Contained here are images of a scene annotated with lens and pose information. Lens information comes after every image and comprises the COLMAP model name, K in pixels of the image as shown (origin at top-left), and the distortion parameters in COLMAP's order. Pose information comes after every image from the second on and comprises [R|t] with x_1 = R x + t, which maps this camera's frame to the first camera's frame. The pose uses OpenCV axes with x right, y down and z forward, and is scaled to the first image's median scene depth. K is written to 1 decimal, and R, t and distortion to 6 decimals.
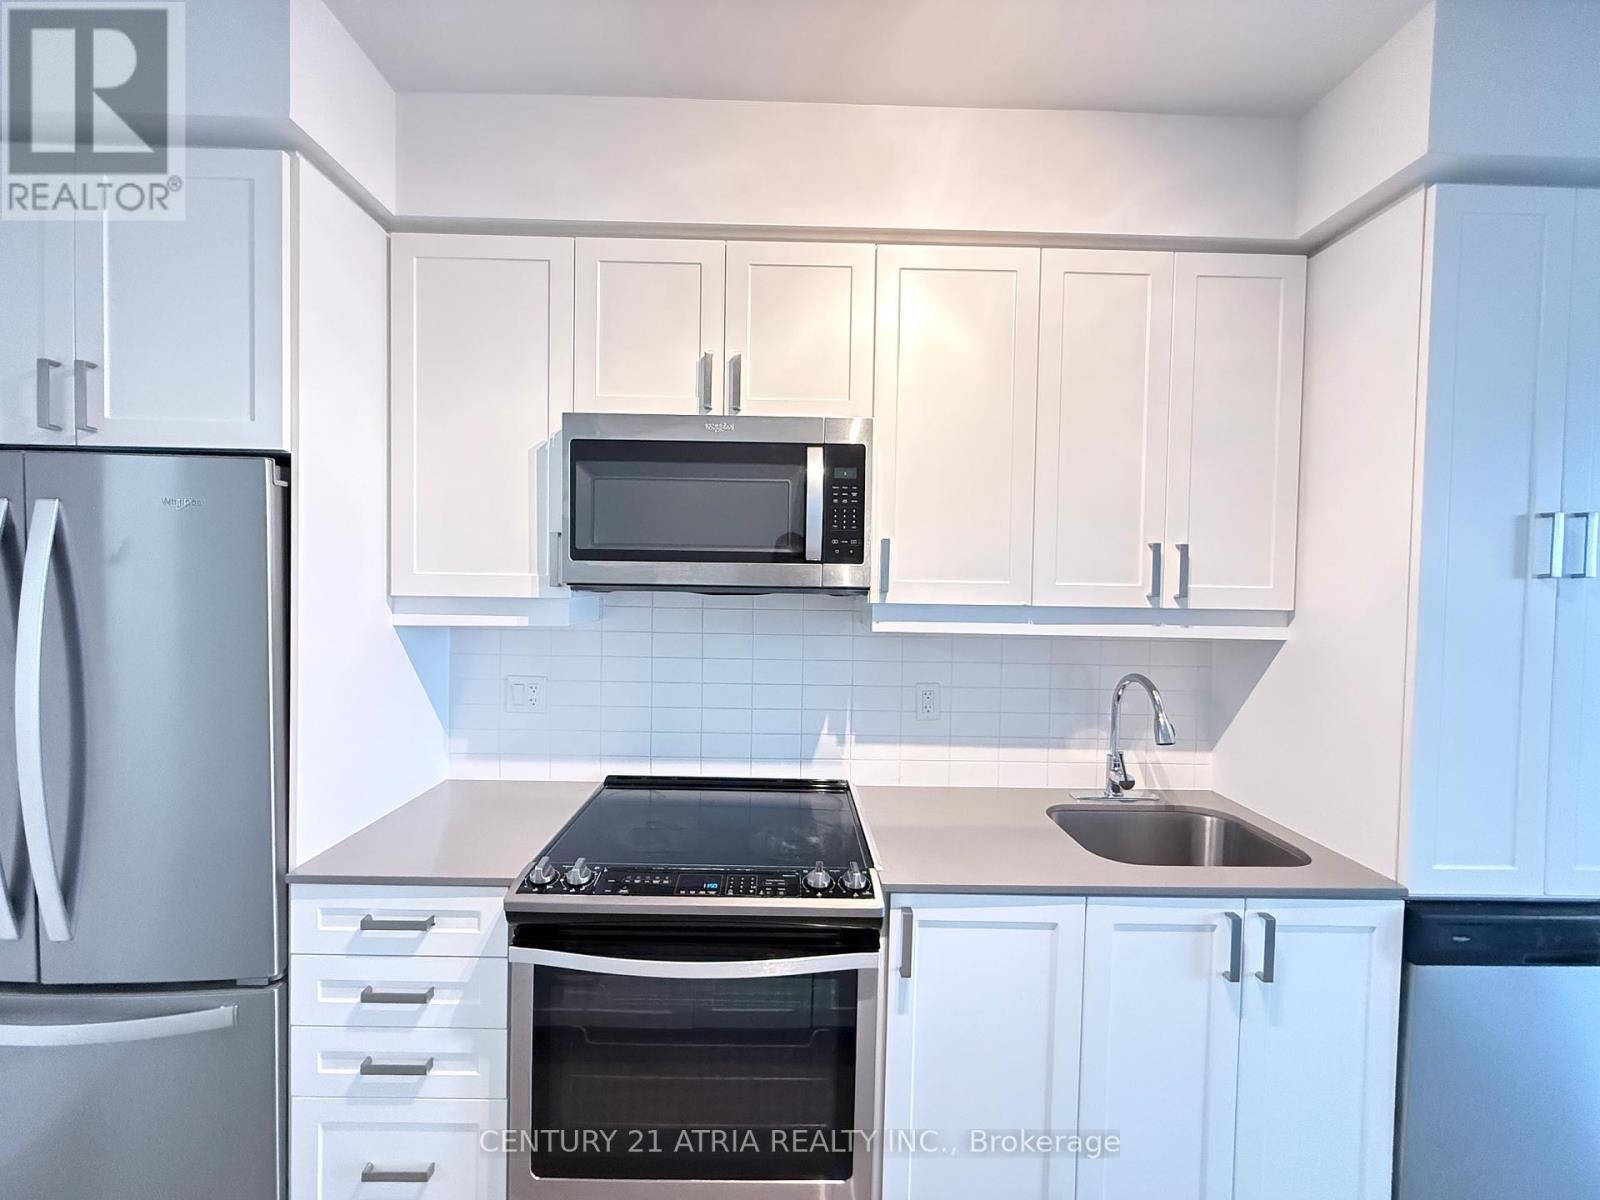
lens RADIAL K [[636.5, 0, 795.4], [0, 636.5, 598.3], [0, 0, 1]] dist [-0.000467, 0.000225]
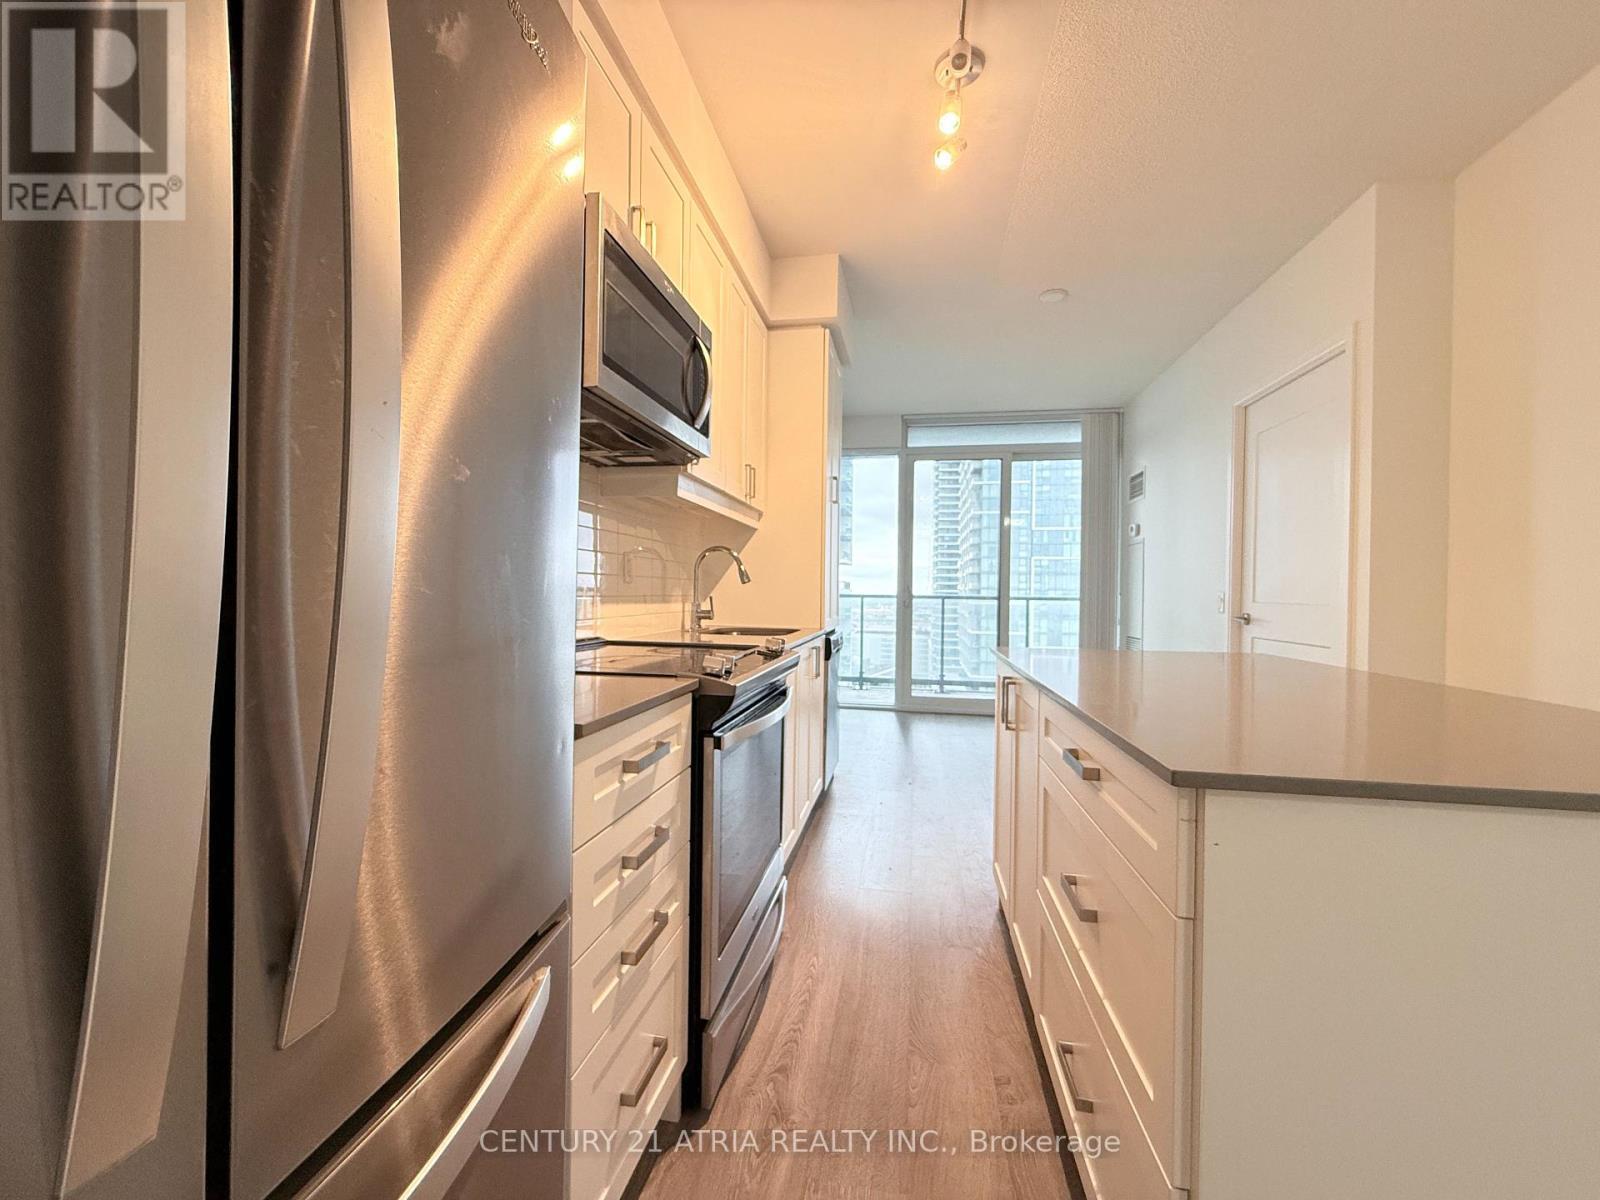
lens RADIAL K [[636.5, 0, 792.5], [0, 636.5, 599.3], [0, 0, 1]] dist [-0.000467, 0.000225]
pose [[0.206073, -0.029003, 0.978107, -1.168407], [0.015703, 0.999530, 0.026330, 0.247835], [-0.978411, 0.009933, 0.206432, 0.554501]]
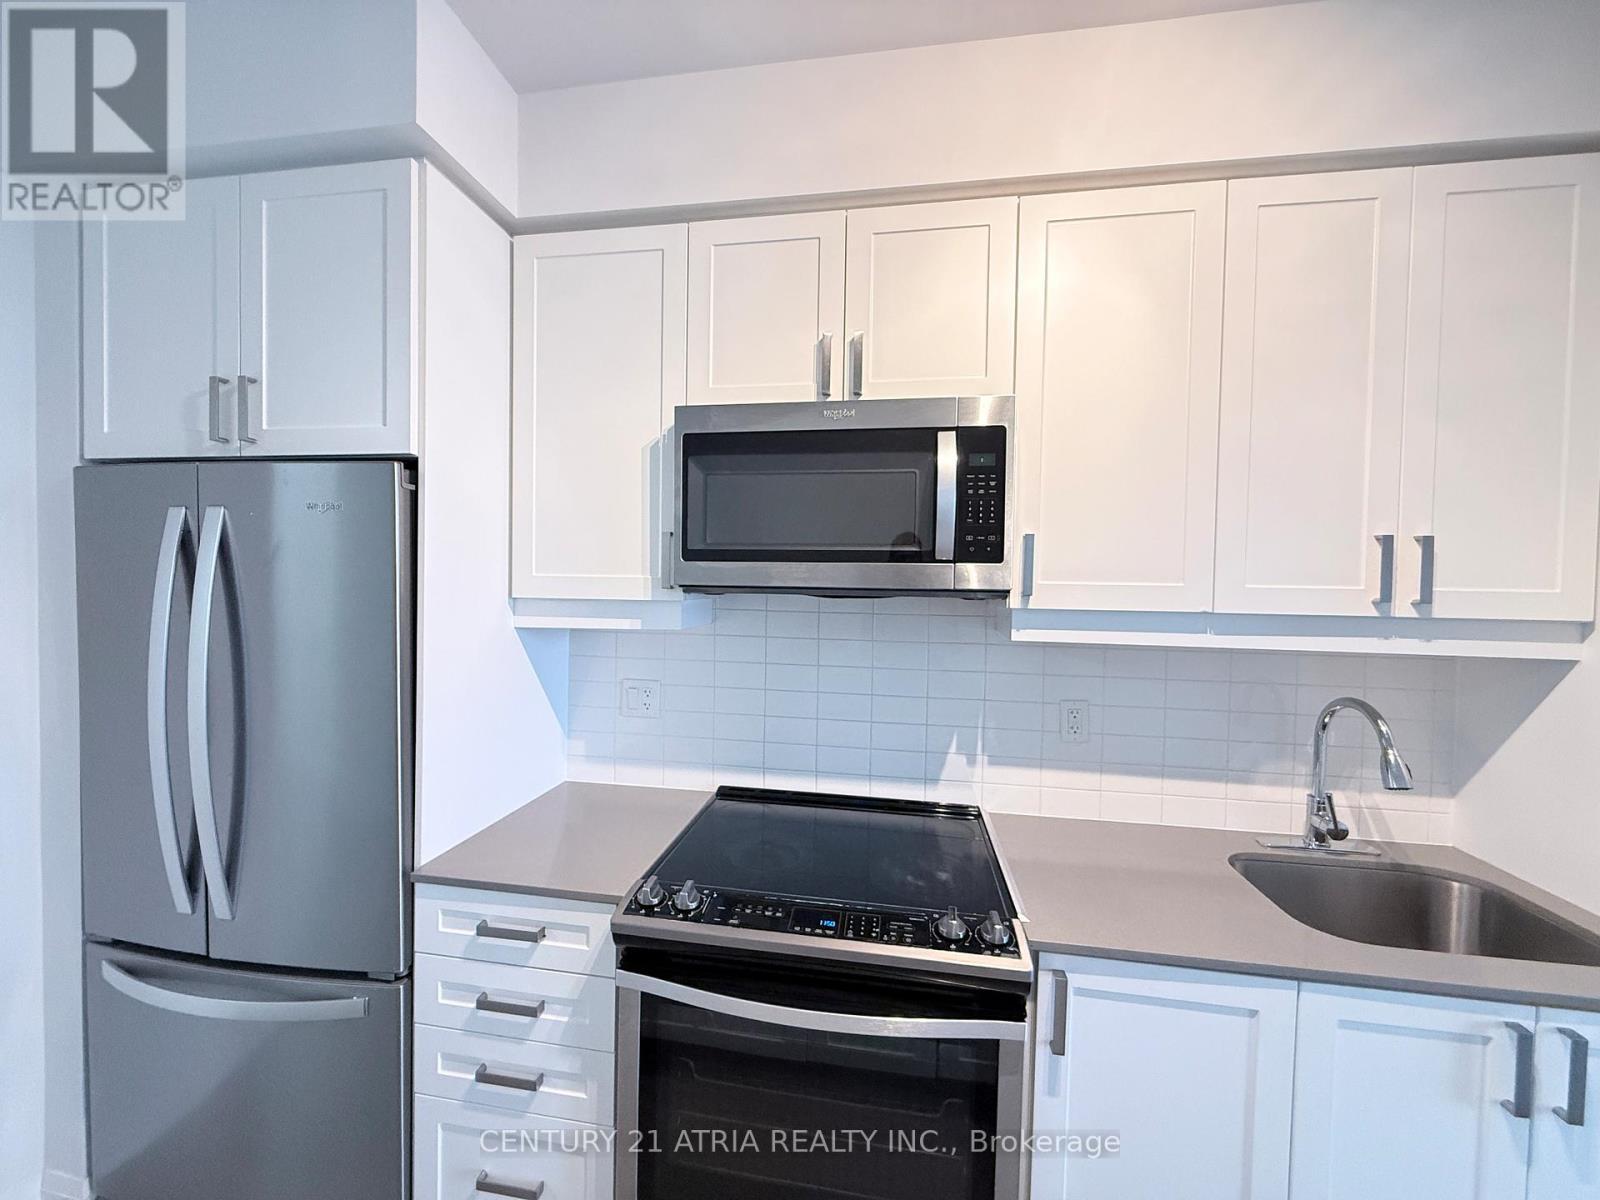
lens RADIAL K [[636.5, 0, 795.5], [0, 636.5, 598.5], [0, 0, 1]] dist [-0.000467, 0.000225]
pose [[0.984346, 0.004098, -0.176199, -0.018907], [-0.004667, 0.999985, -0.002813, -0.001915], [0.176185, 0.003591, 0.984351, 0.093669]]
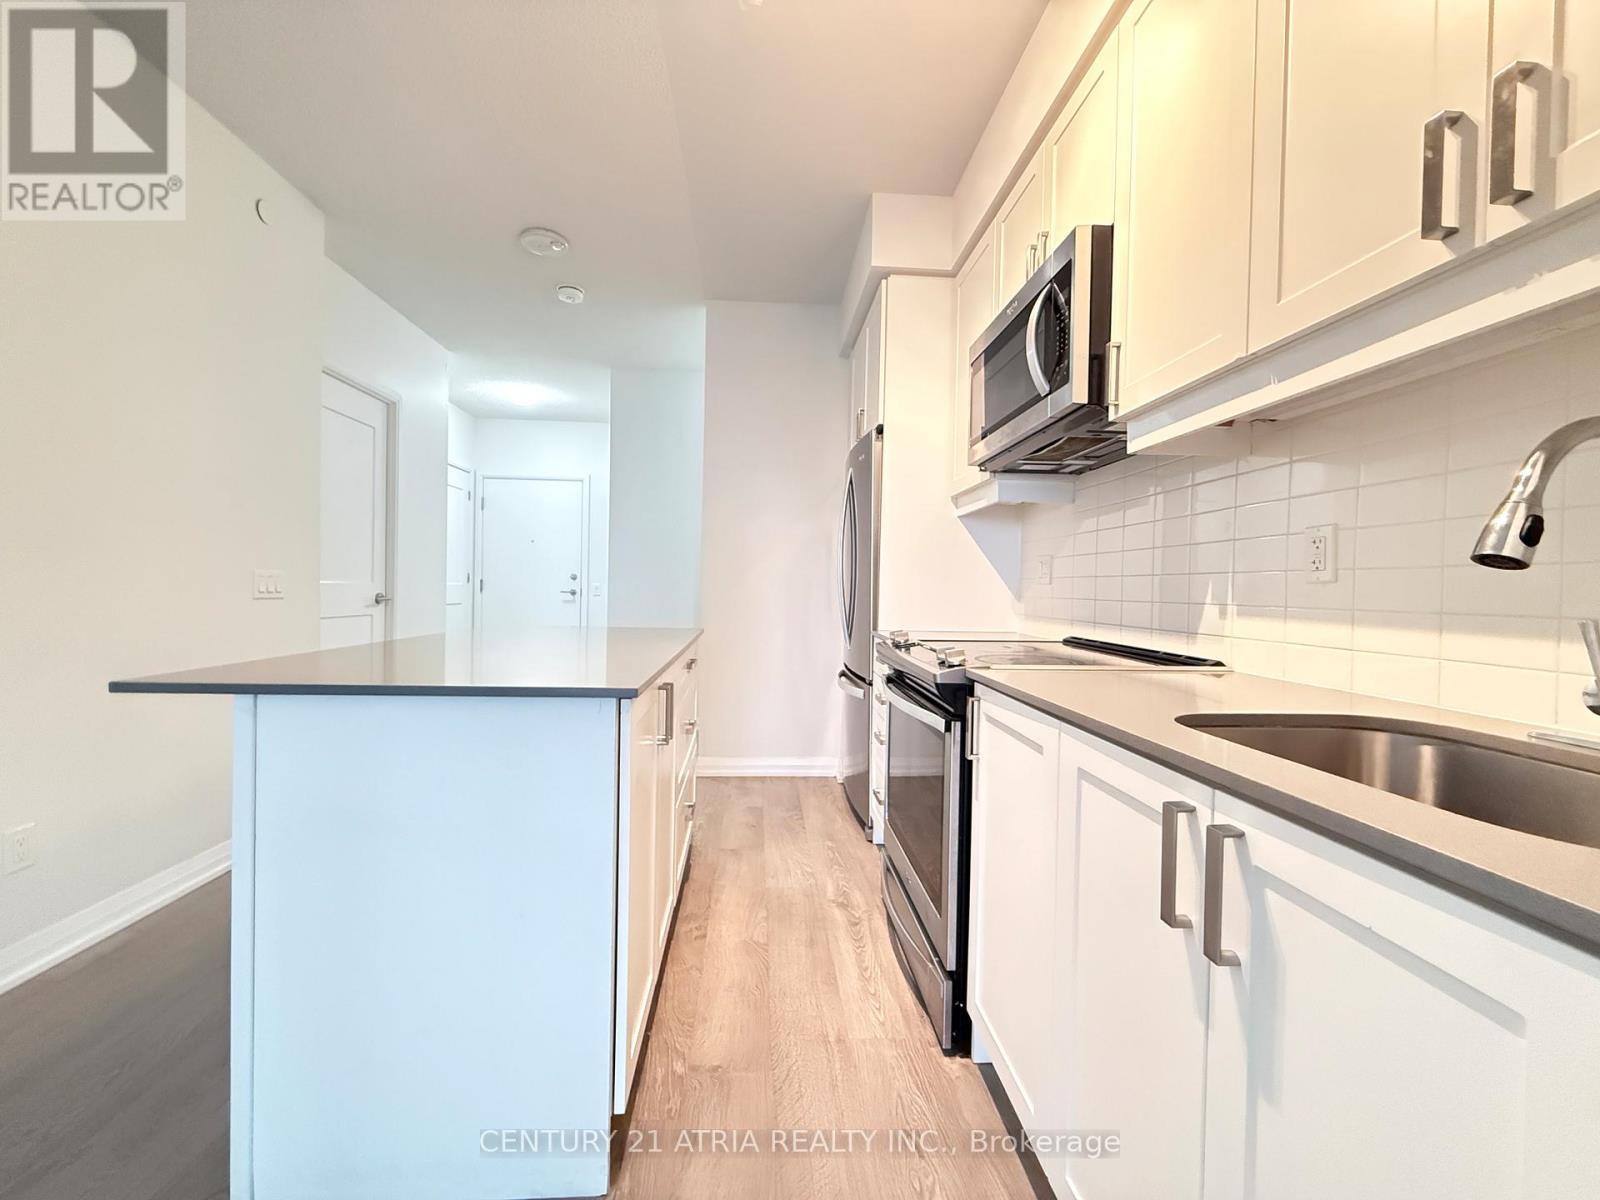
lens RADIAL K [[636.5, 0, 795.3], [0, 636.5, 598.7], [0, 0, 1]] dist [-0.000467, 0.000225]
pose [[0.045215, -0.000290, -0.998977, 1.045447], [-0.043683, 0.999043, -0.002267, 0.292948], [0.998022, 0.043740, 0.045159, 0.555479]]
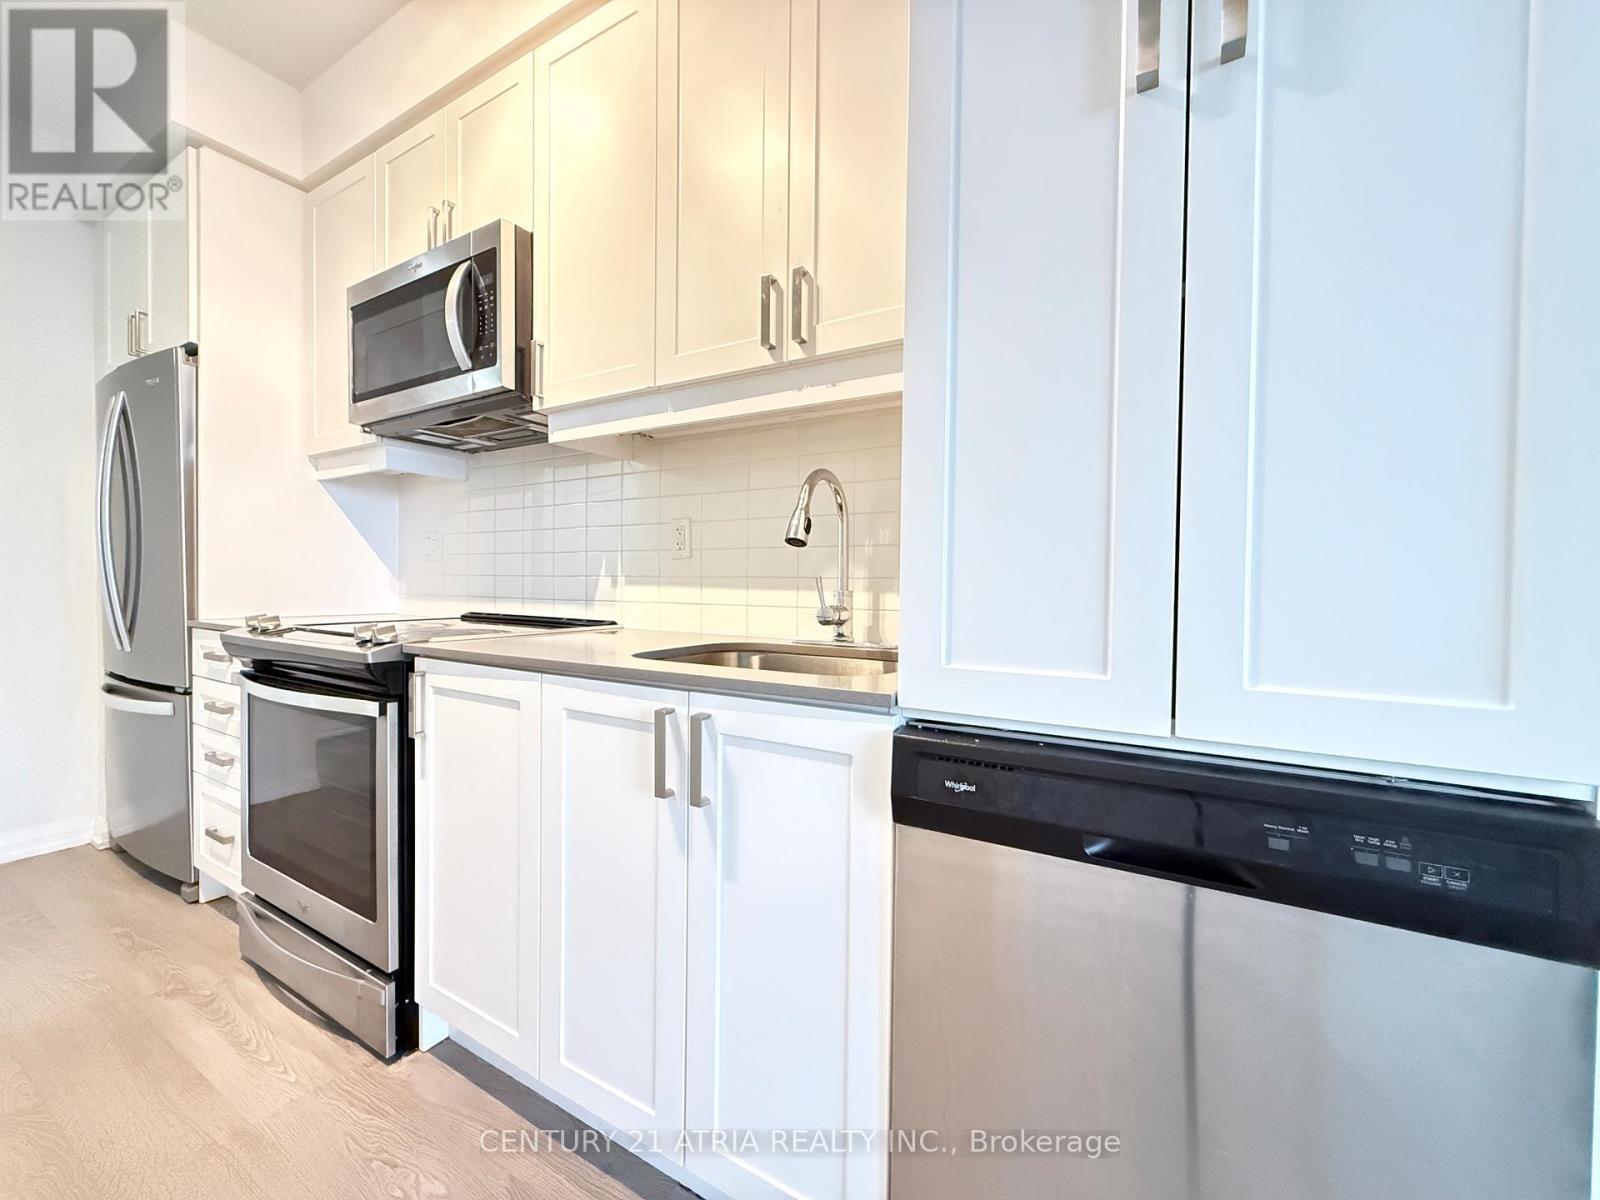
lens RADIAL K [[636.5, 0, 795.3], [0, 636.5, 598.7], [0, 0, 1]] dist [-0.000467, 0.000225]
pose [[0.855301, 0.003367, -0.518120, 1.037523], [-0.009726, 0.999907, -0.009559, 0.323318], [0.518039, 0.013215, 0.855255, 0.381711]]
